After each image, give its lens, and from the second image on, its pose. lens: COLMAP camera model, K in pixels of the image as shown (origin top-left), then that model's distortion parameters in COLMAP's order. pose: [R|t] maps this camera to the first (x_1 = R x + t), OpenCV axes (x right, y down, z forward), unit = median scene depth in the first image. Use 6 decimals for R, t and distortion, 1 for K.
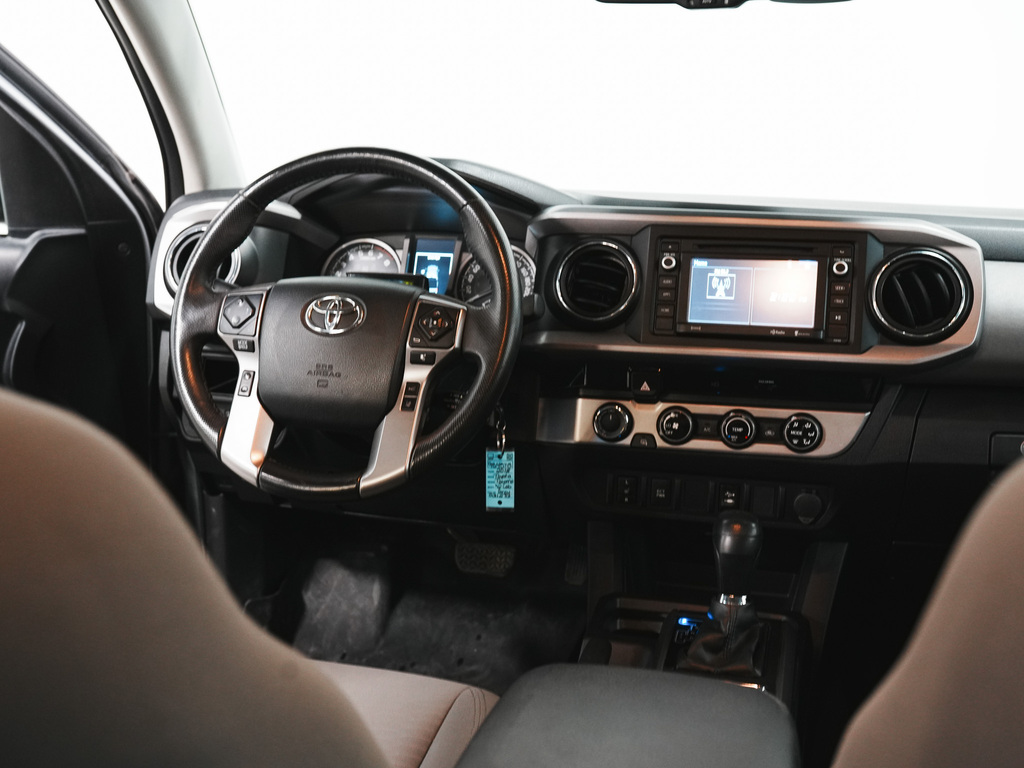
lens RADIAL K [[1114.8, 0, 493.9], [0, 1114.8, 383.9], [0, 0, 1]] dist [-0.027652, -0.005409]
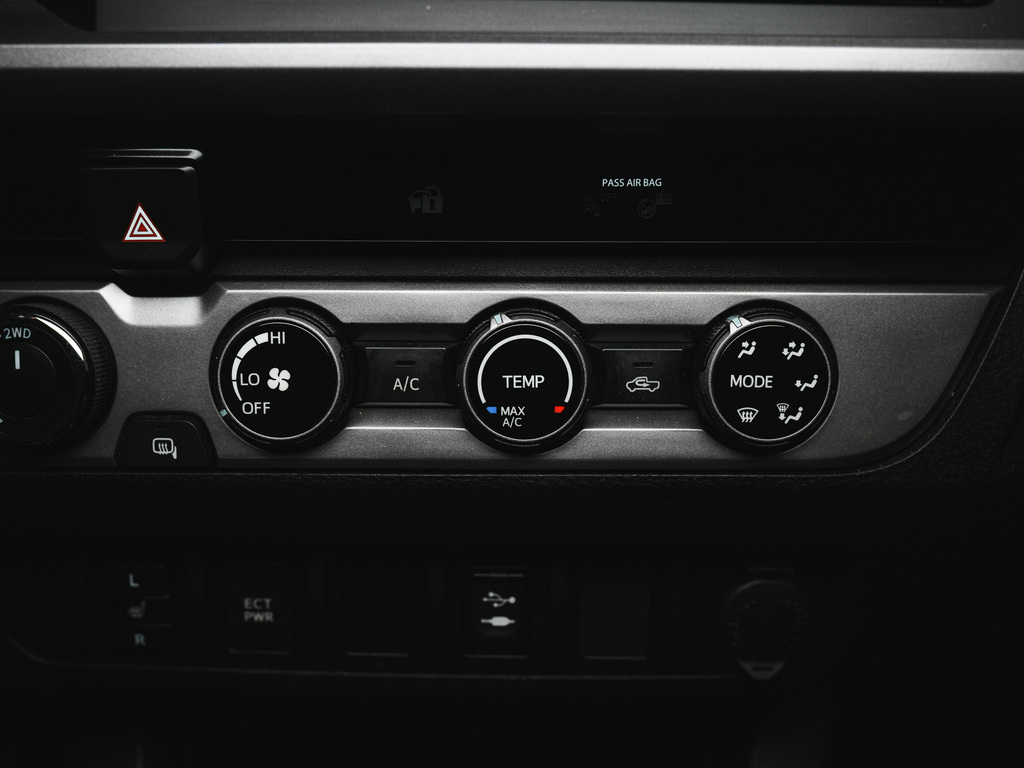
lens RADIAL K [[1147.5, 0, 512.0], [0, 1147.5, 384.0], [0, 0, 1]] dist [-0.082655, -0.002443]
pose [[0.962839, -0.075935, 0.259181, 0.151477], [0.045503, 0.991552, 0.121466, 0.010367], [-0.266215, -0.105158, 0.958160, 0.764648]]
